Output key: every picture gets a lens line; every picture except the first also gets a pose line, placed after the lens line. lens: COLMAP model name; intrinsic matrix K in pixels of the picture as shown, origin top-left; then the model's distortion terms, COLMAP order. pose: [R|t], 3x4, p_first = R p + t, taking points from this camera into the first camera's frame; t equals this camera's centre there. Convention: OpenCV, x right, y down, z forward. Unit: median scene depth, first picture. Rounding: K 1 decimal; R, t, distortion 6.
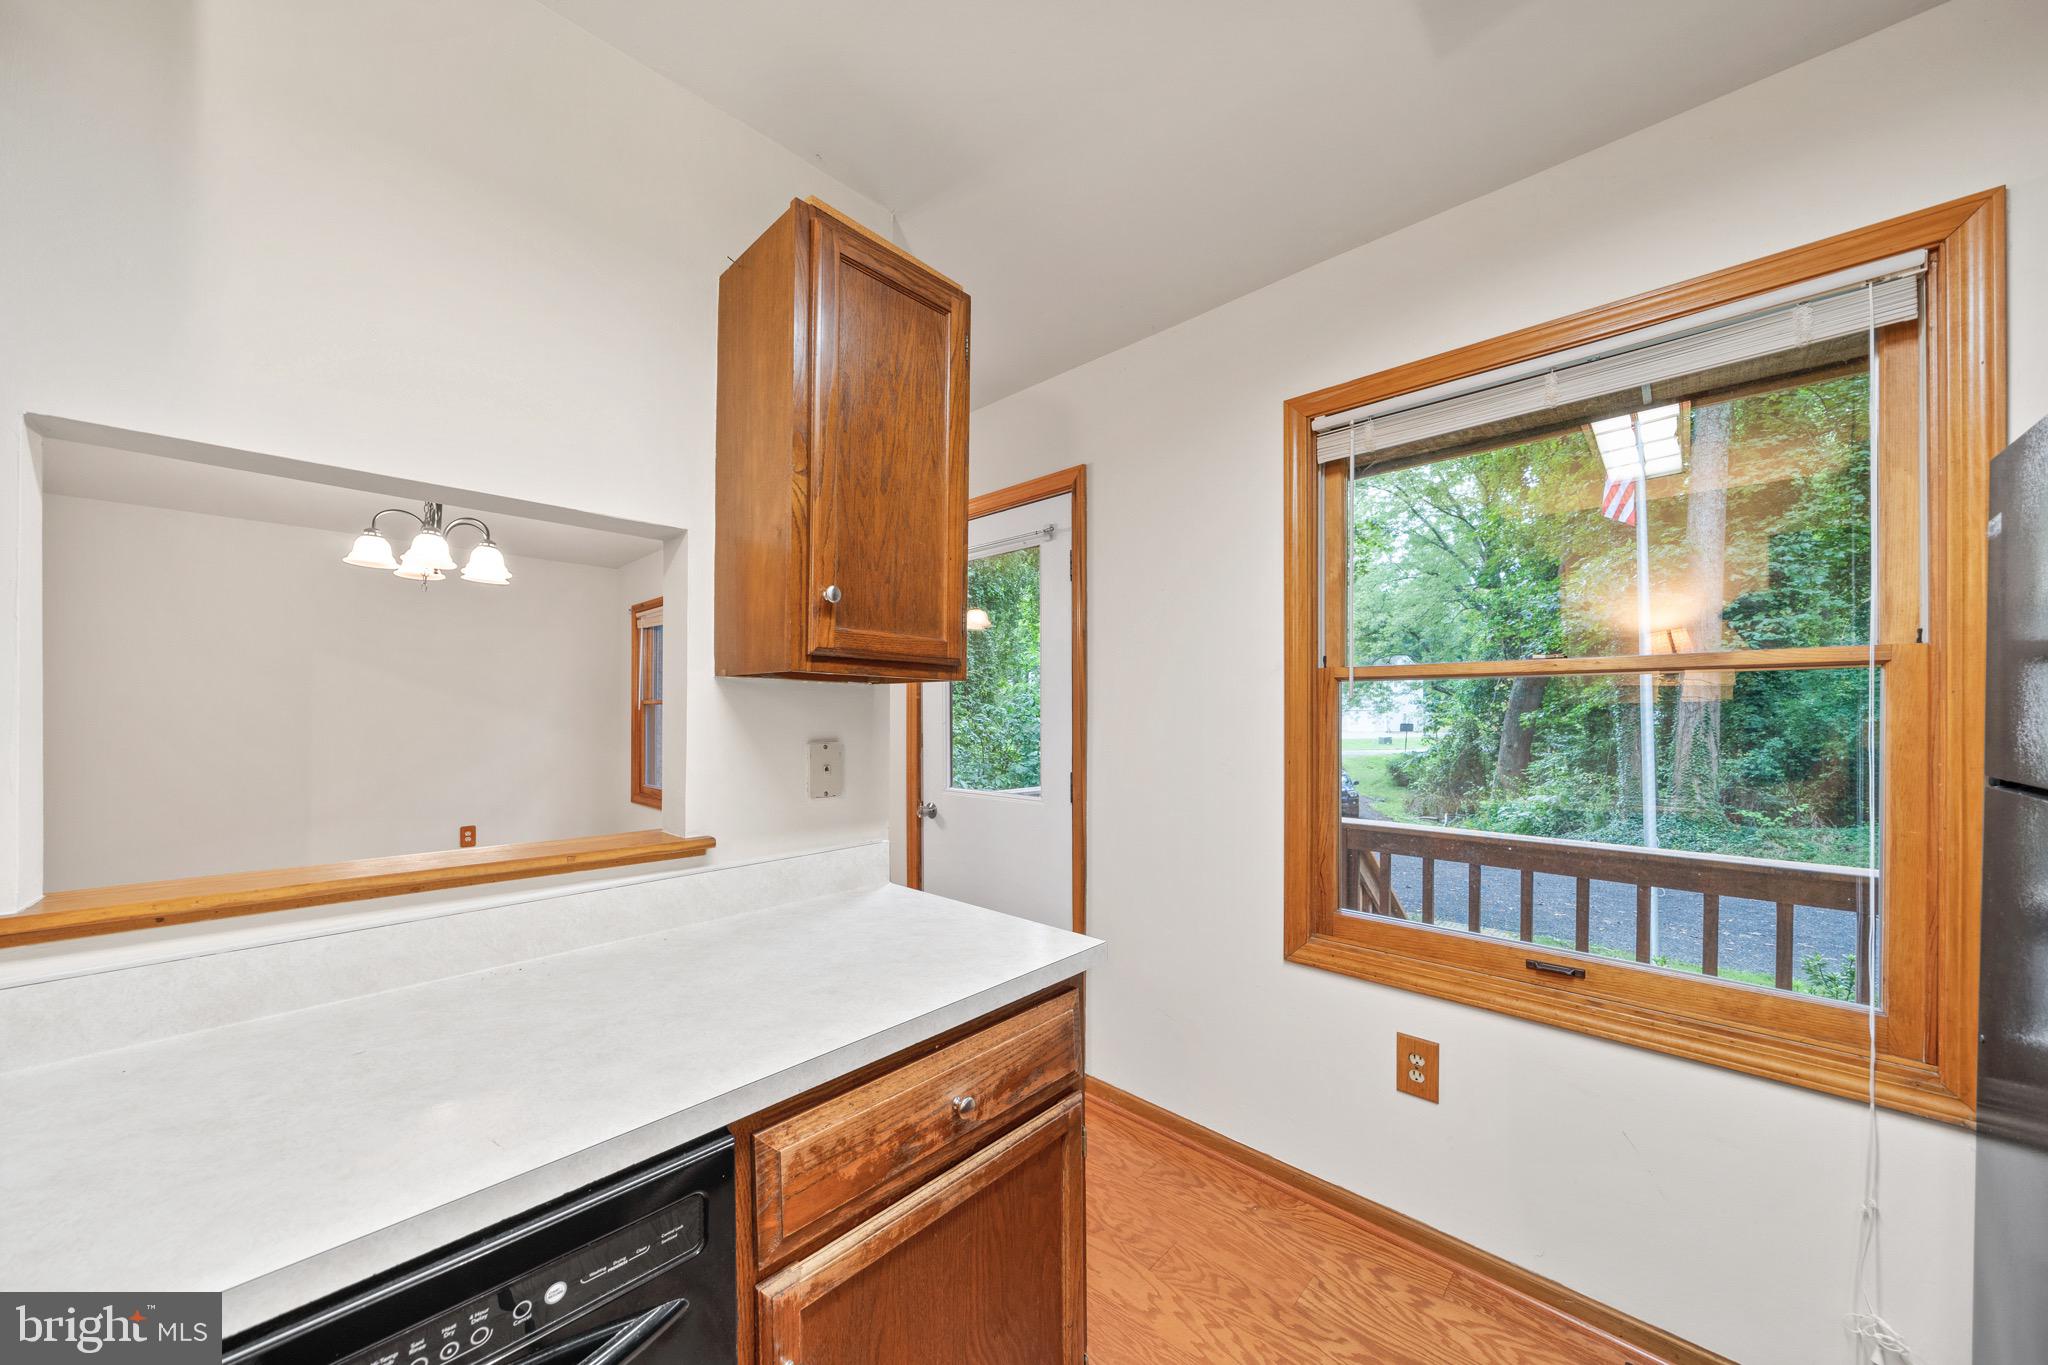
lens RADIAL K [[706.2, 0, 1010.8], [0, 706.2, 709.6], [0, 0, 1]] dist [-0.005366, -0.000796]
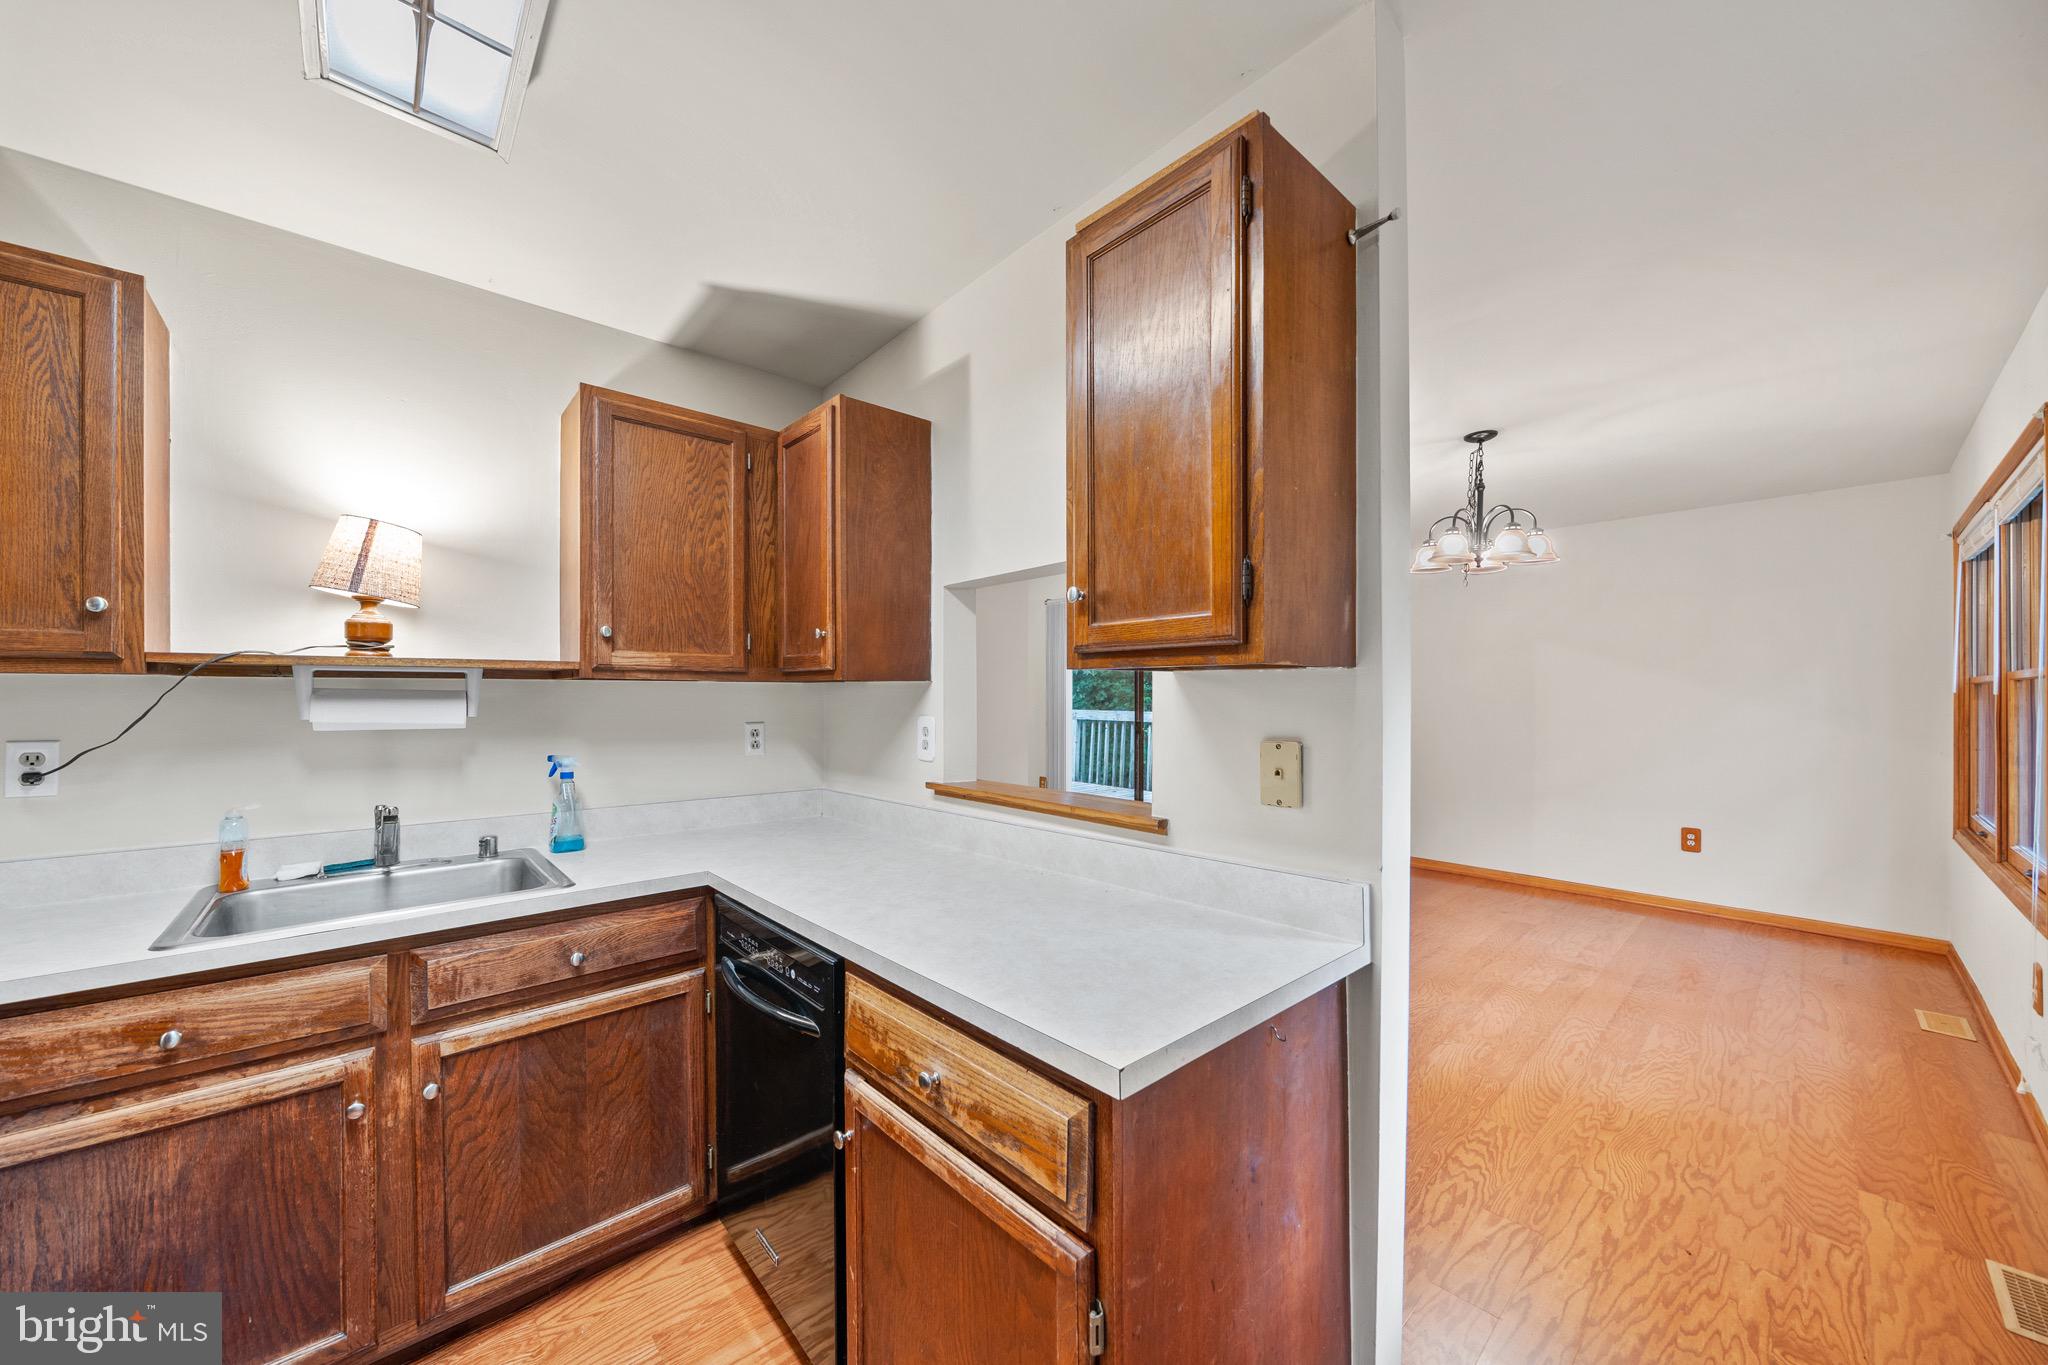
lens RADIAL K [[706.2, 0, 991.6], [0, 706.2, 693.9], [0, 0, 1]] dist [-0.005366, -0.000796]
pose [[-0.072360, -0.006798, -0.997355, 0.916973], [0.008032, 0.999940, -0.007398, -0.010430], [0.997346, -0.008546, -0.072301, 1.090387]]
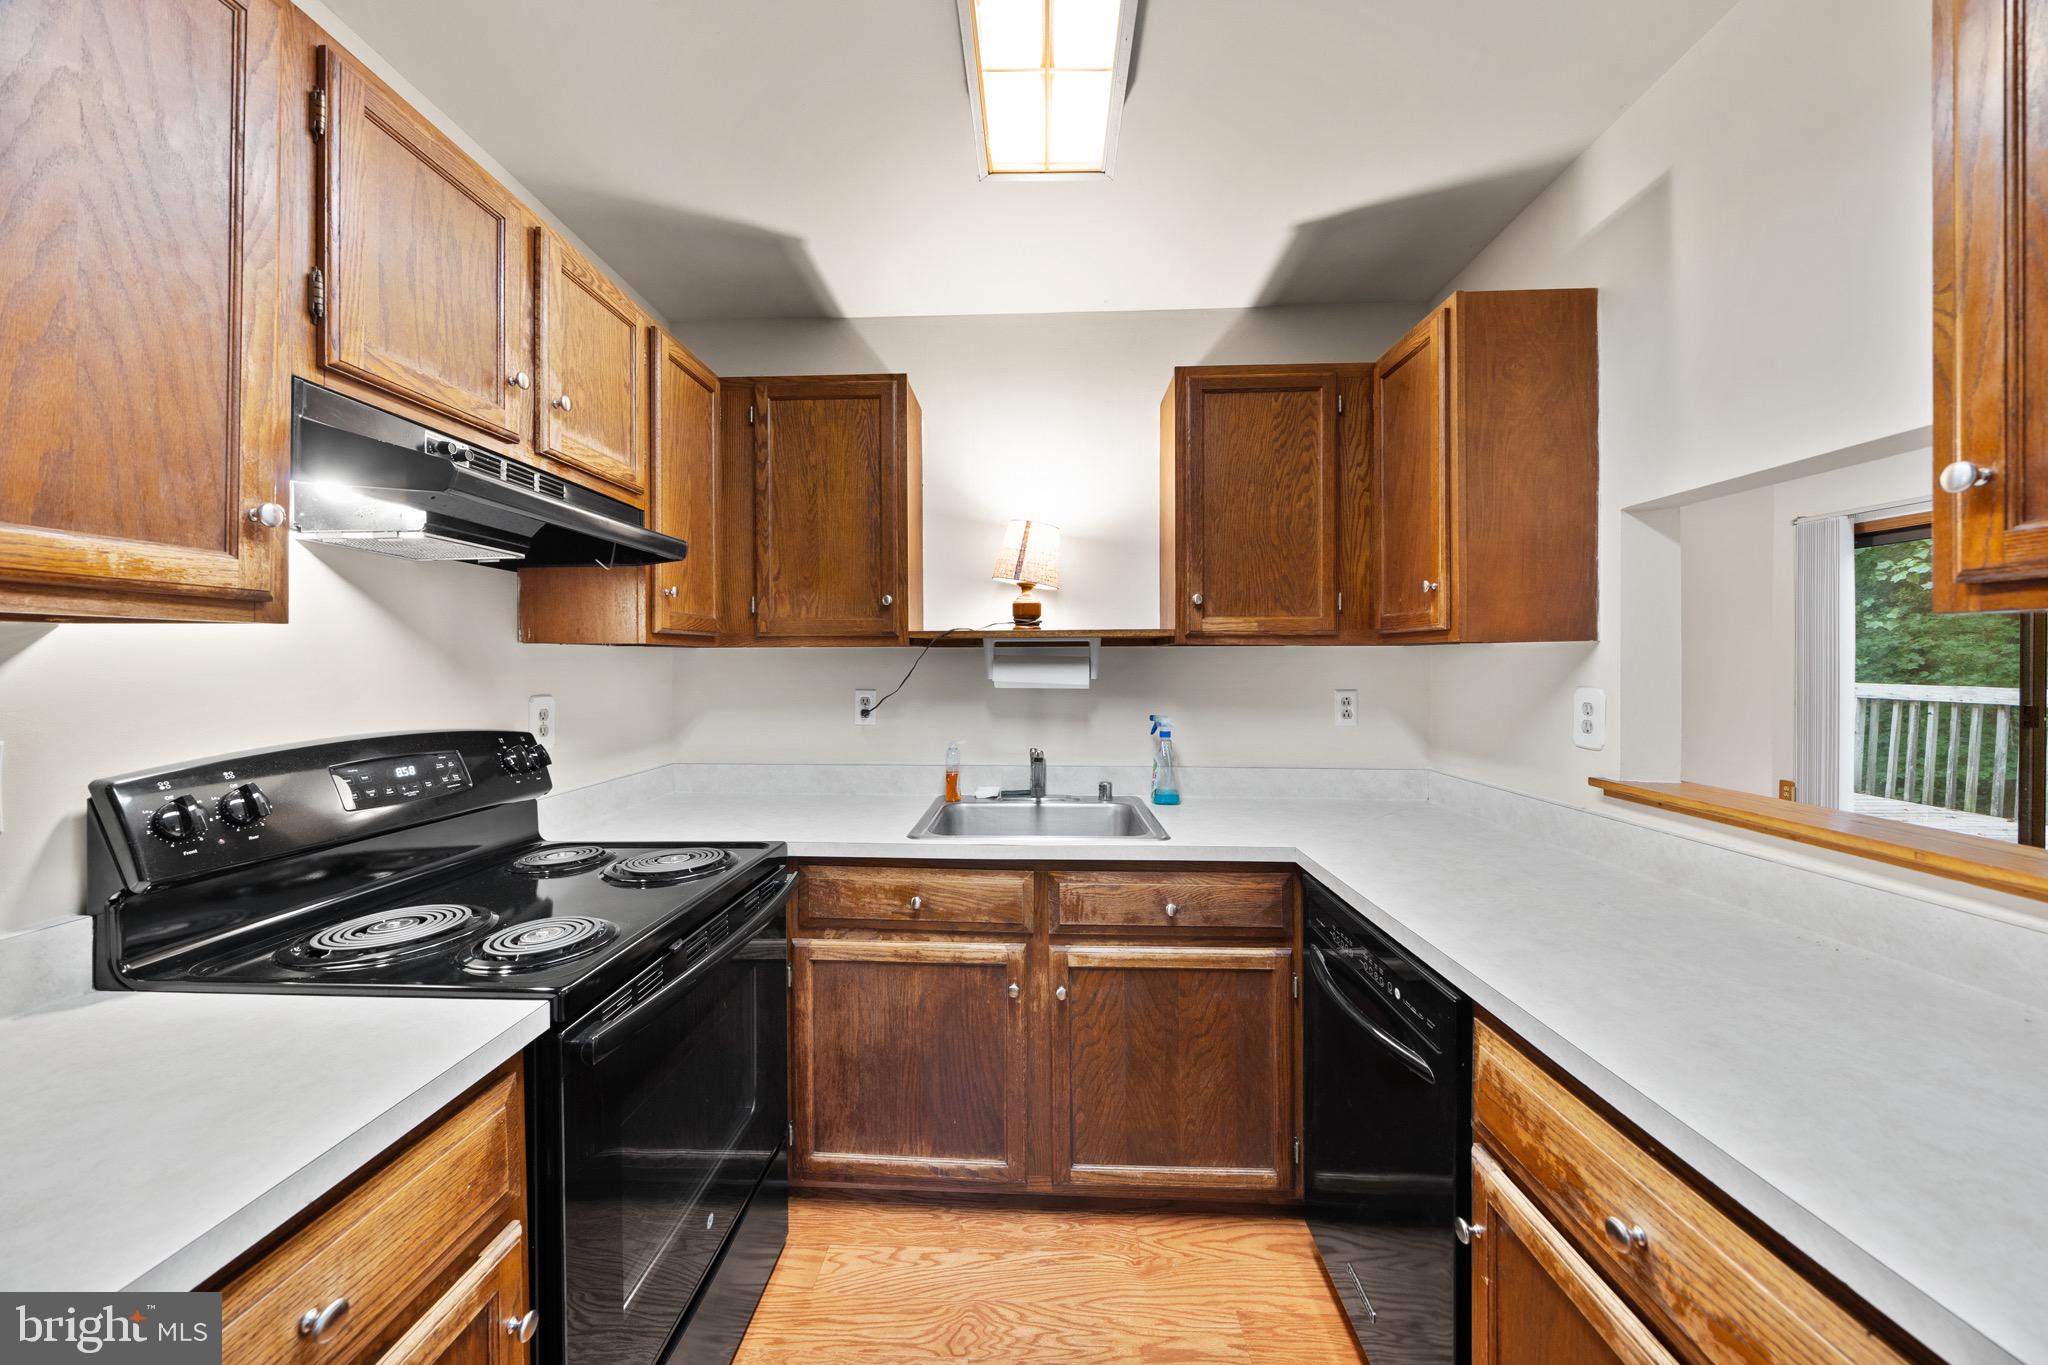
lens RADIAL K [[706.2, 0, 1012.1], [0, 706.2, 662.5], [0, 0, 1]] dist [-0.005366, -0.000796]
pose [[-0.740805, -0.003302, -0.671712, 0.807694], [0.001862, 0.999974, -0.006970, -0.010904], [0.671718, -0.006414, -0.740779, 1.031448]]
